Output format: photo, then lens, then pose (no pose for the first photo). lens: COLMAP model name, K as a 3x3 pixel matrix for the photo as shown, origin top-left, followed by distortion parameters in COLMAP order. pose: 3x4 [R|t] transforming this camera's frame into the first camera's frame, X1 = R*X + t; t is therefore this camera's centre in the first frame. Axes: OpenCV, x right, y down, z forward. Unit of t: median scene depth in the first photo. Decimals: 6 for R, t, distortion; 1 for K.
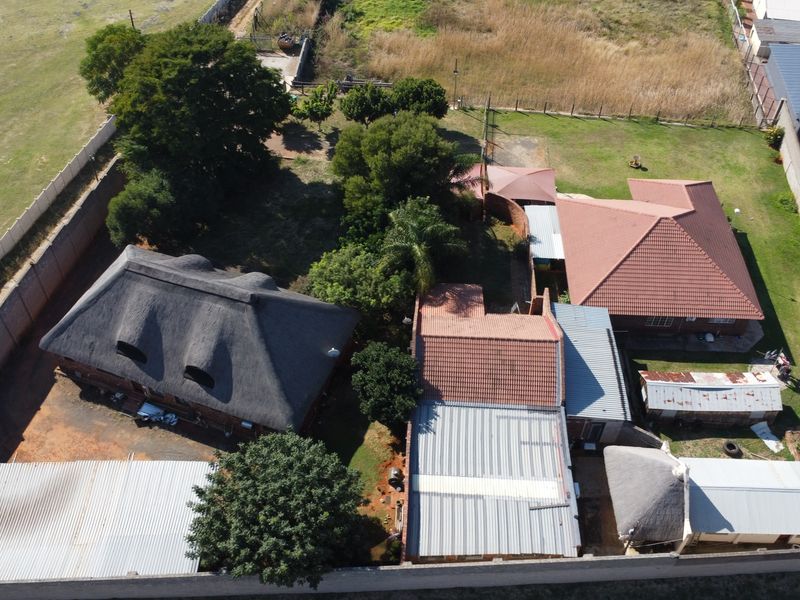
lens RADIAL K [[776.0, 0, 400.0], [0, 776.0, 300.0], [0, 0, 1]] dist [-0.012616, -0.028998]
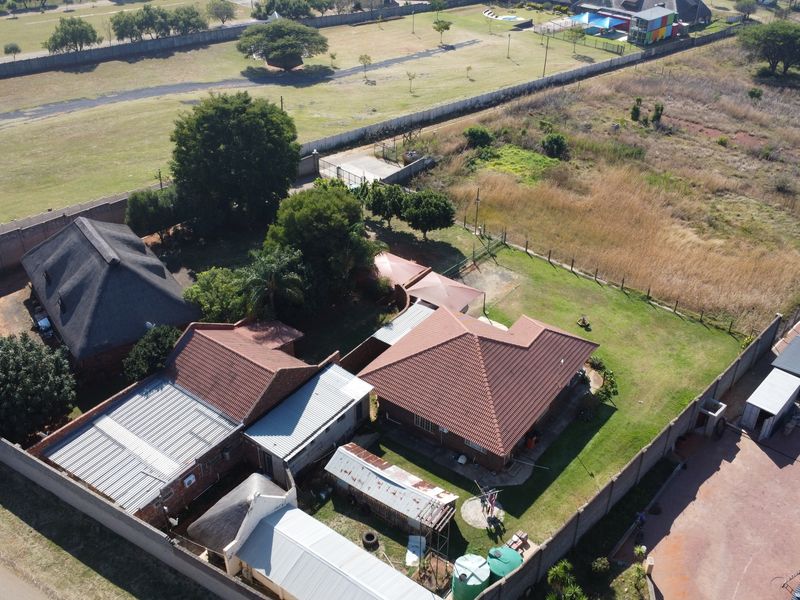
lens RADIAL K [[776.0, 0, 400.0], [0, 776.0, 300.0], [0, 0, 1]] dist [-0.012616, -0.028998]
pose [[0.826333, 0.306742, -0.472318, 0.836080], [-0.404796, 0.906573, -0.119437, 0.016282], [0.391554, 0.289887, 0.873299, 0.054220]]
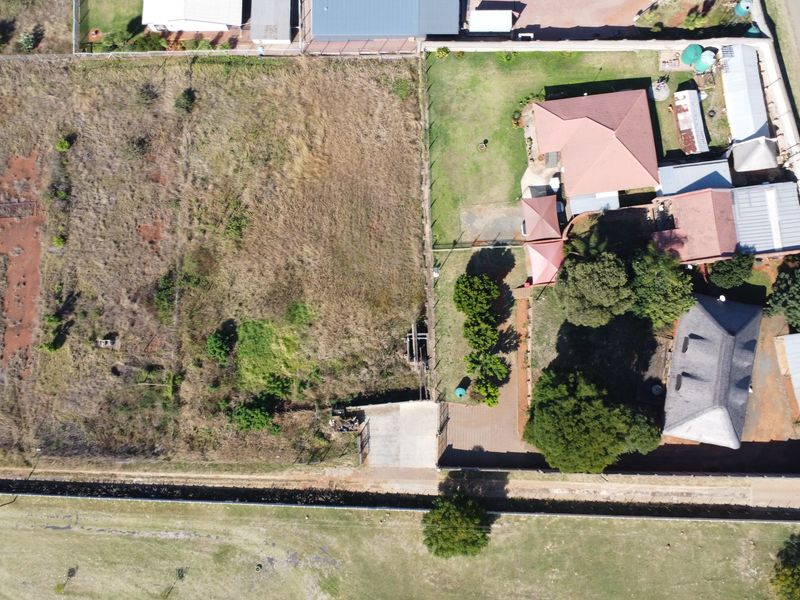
lens RADIAL K [[776.0, 0, 400.0], [0, 776.0, 300.0], [0, 0, 1]] dist [-0.012616, -0.028998]
pose [[-0.157365, -0.984132, 0.081983, -0.125798], [0.718590, -0.057167, 0.693080, -1.987886], [-0.677395, 0.167979, 0.716183, 0.113972]]
